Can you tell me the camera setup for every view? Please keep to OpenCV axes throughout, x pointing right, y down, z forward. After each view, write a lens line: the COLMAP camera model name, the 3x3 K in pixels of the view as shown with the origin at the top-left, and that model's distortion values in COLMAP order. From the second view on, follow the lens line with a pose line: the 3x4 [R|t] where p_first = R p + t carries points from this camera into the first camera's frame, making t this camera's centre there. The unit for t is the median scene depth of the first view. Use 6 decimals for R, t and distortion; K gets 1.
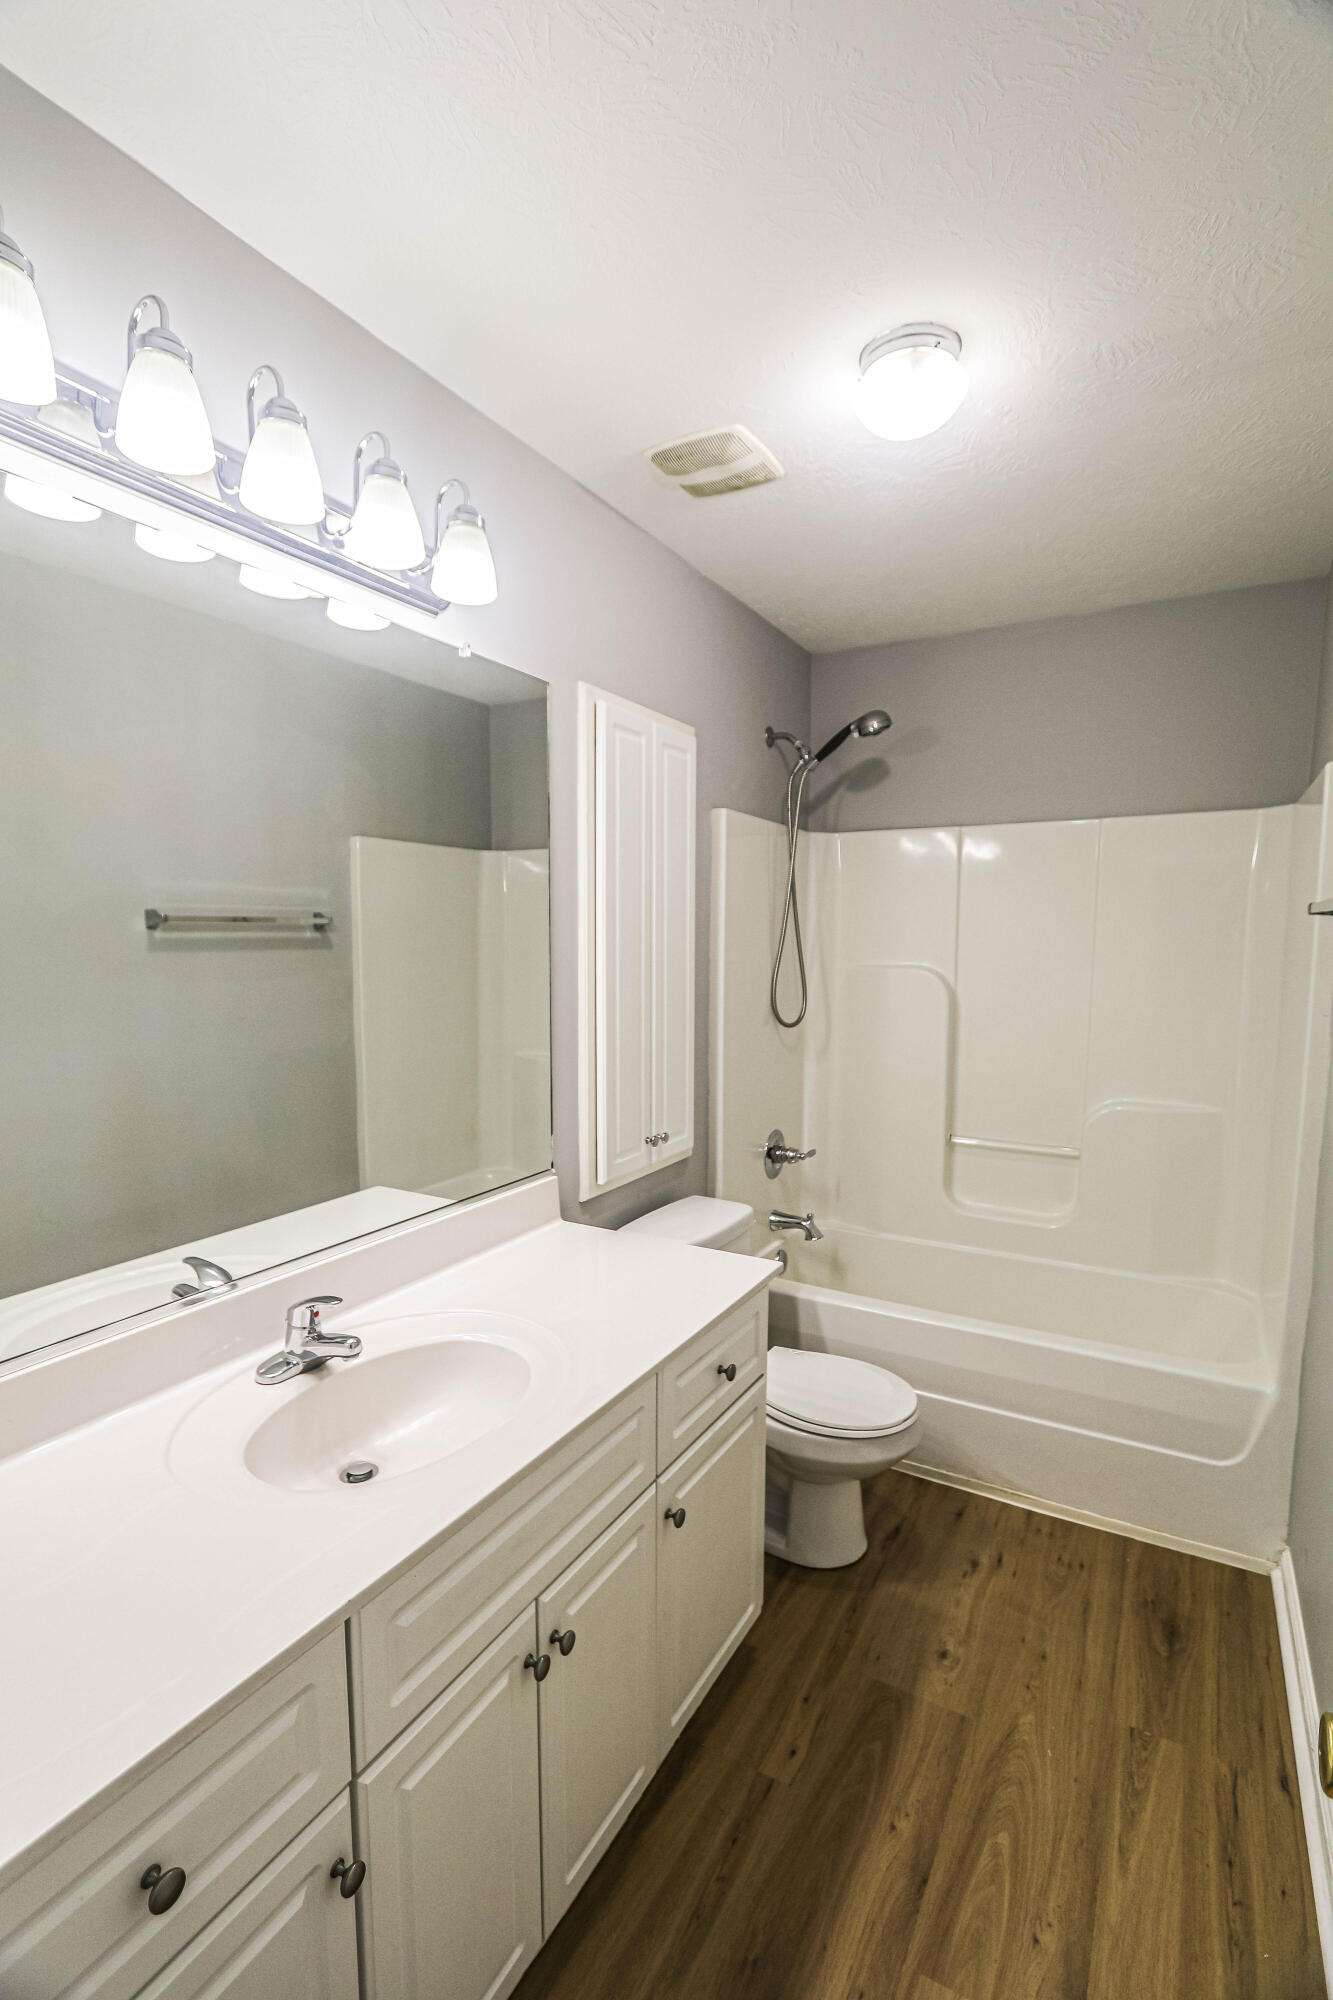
lens RADIAL K [[924.9, 0, 657.0], [0, 924.9, 1036.7], [0, 0, 1]] dist [-0.016654, 0.002141]
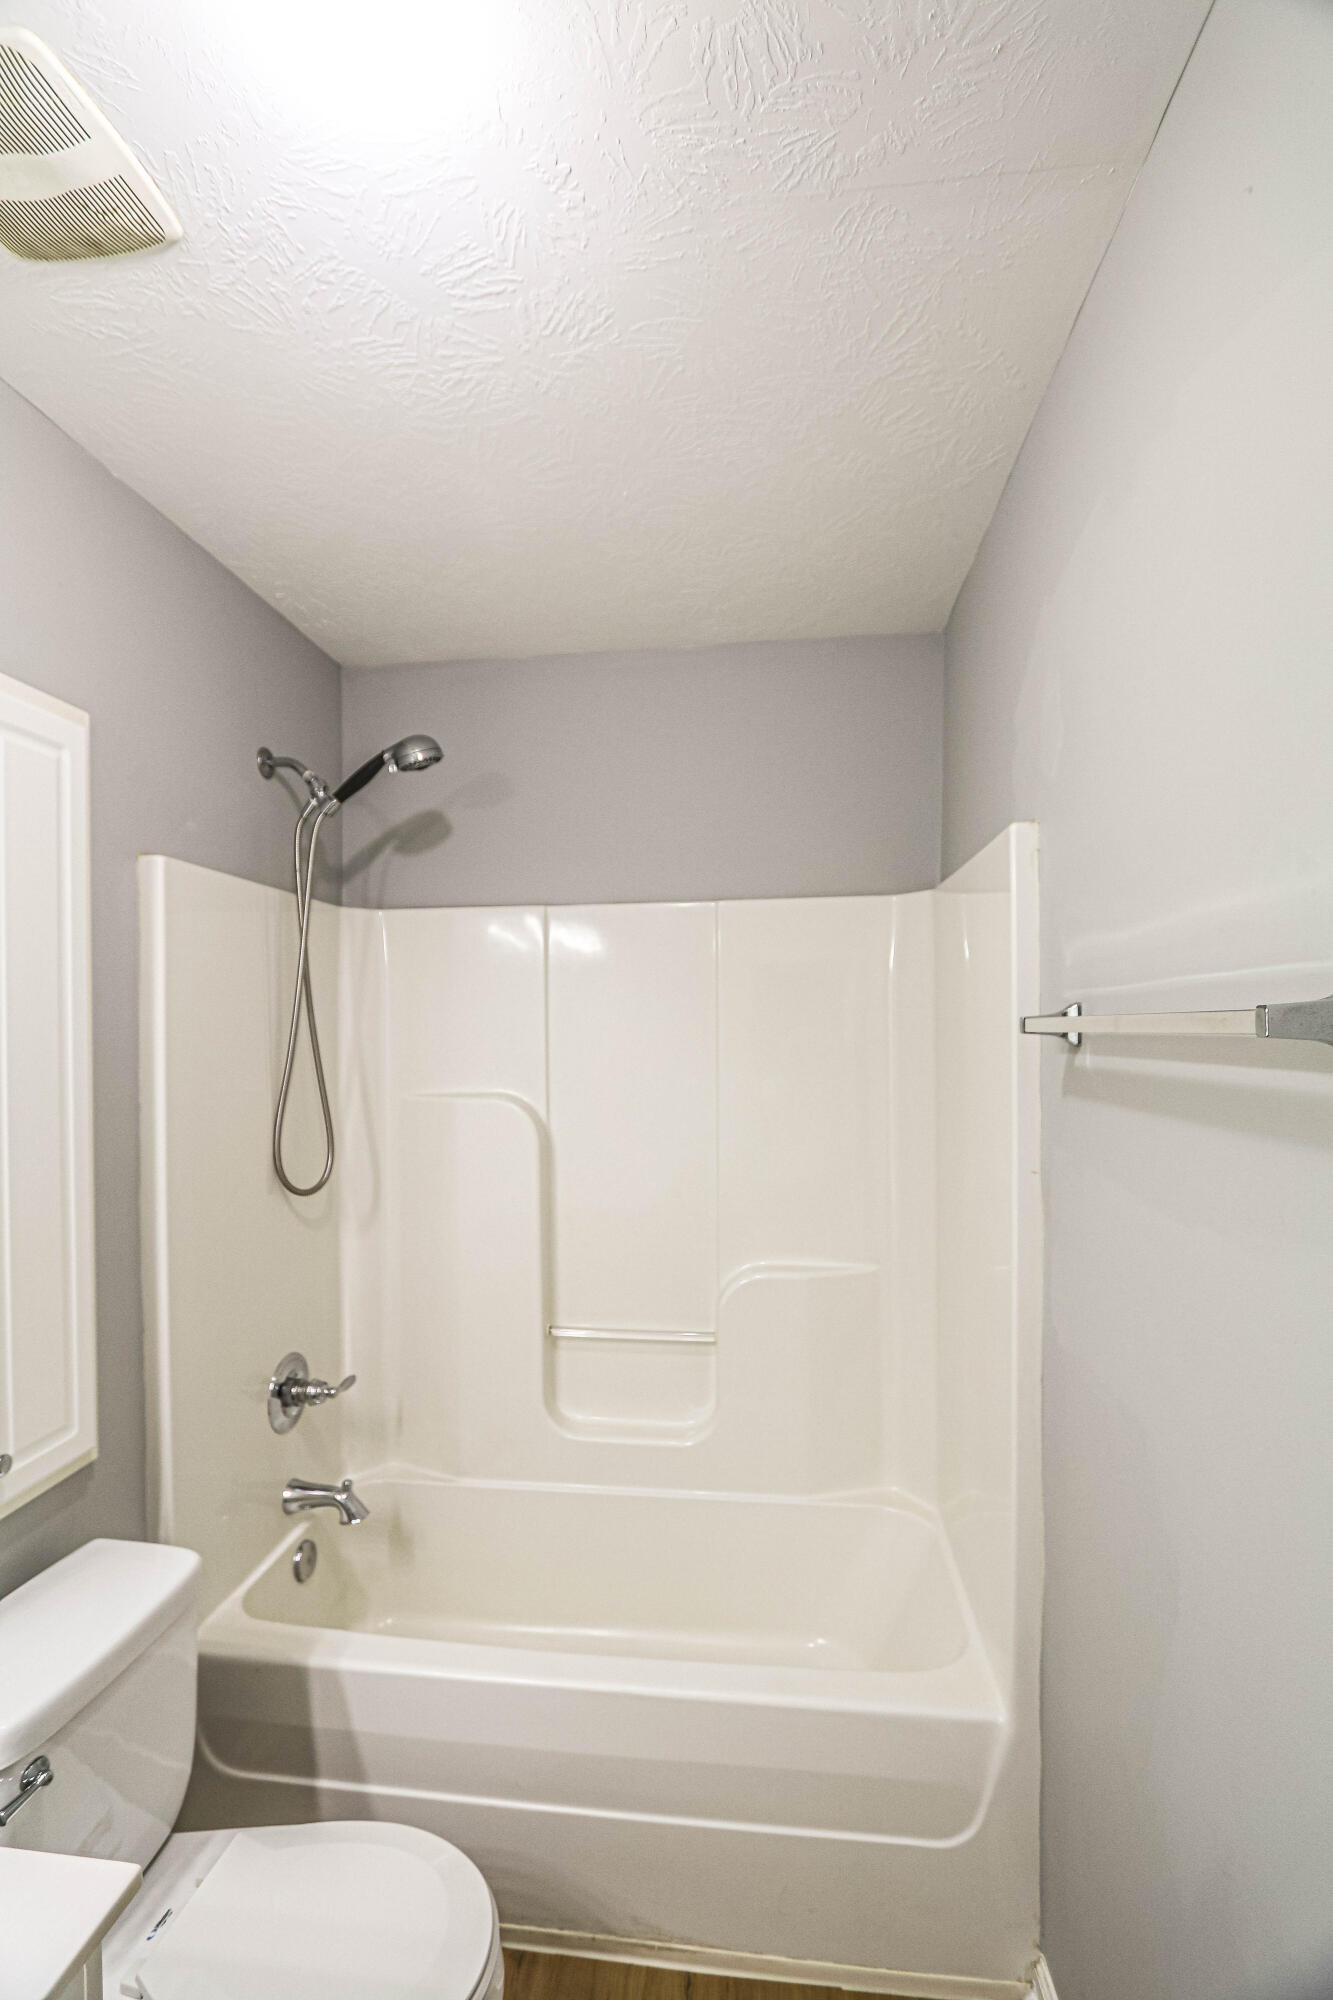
lens RADIAL K [[924.9, 0, 657.5], [0, 924.9, 1046.3], [0, 0, 1]] dist [-0.016654, 0.002141]
pose [[0.919803, -0.016097, 0.392050, 0.125958], [0.051058, 0.995573, -0.078913, -0.055015], [-0.389045, 0.092601, 0.916553, 0.313072]]
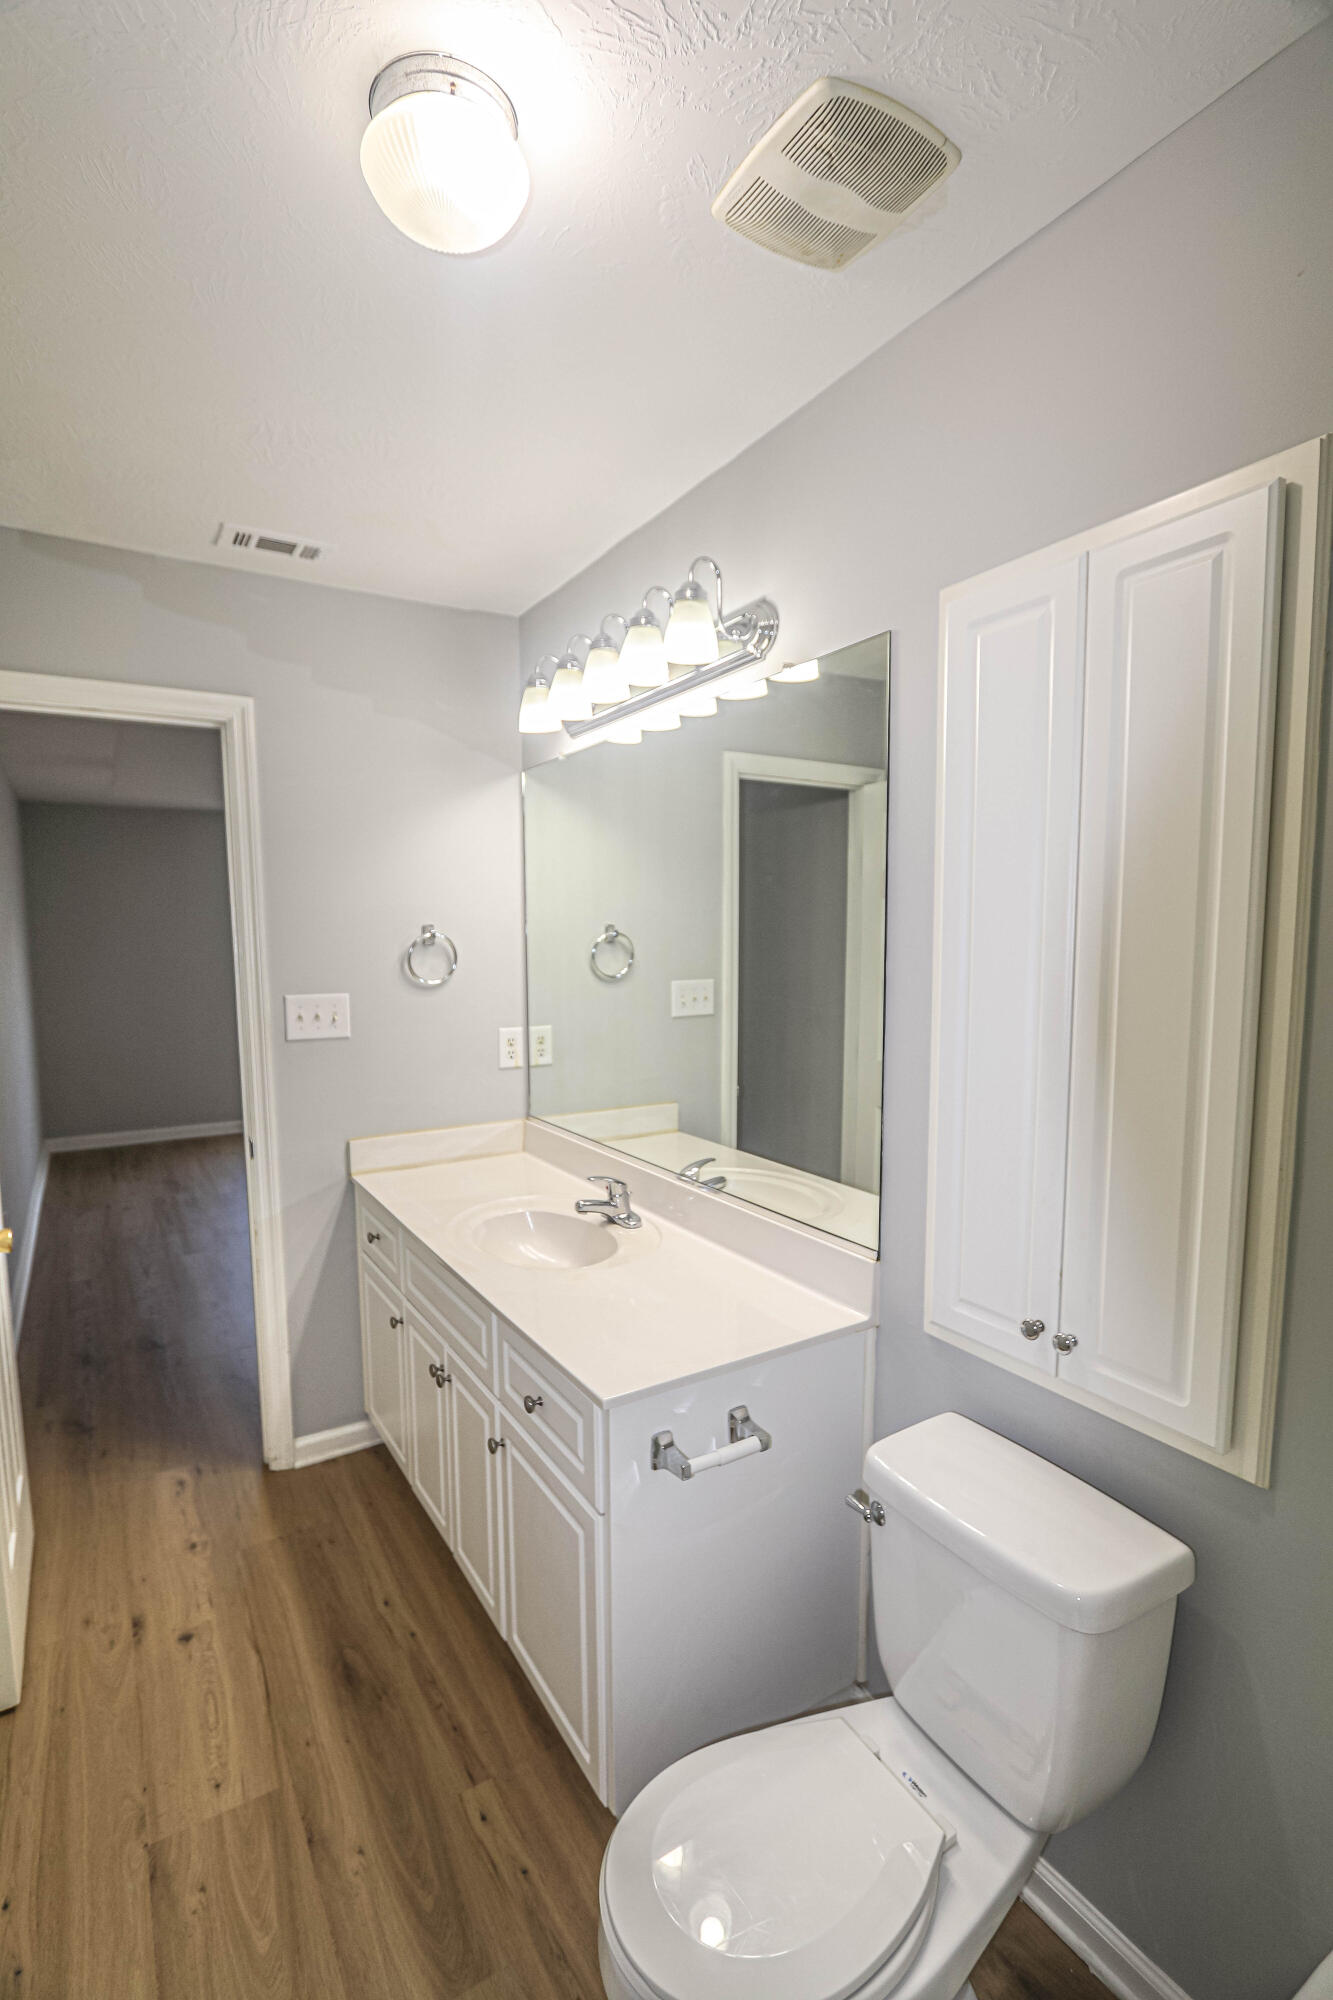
lens RADIAL K [[924.9, 0, 653.2], [0, 924.9, 1020.9], [0, 0, 1]] dist [-0.016654, 0.002141]
pose [[-0.478028, 0.084439, -0.874277, 0.493126], [-0.074784, 0.987841, 0.136297, -0.109007], [0.875155, 0.130536, -0.465901, 0.888323]]
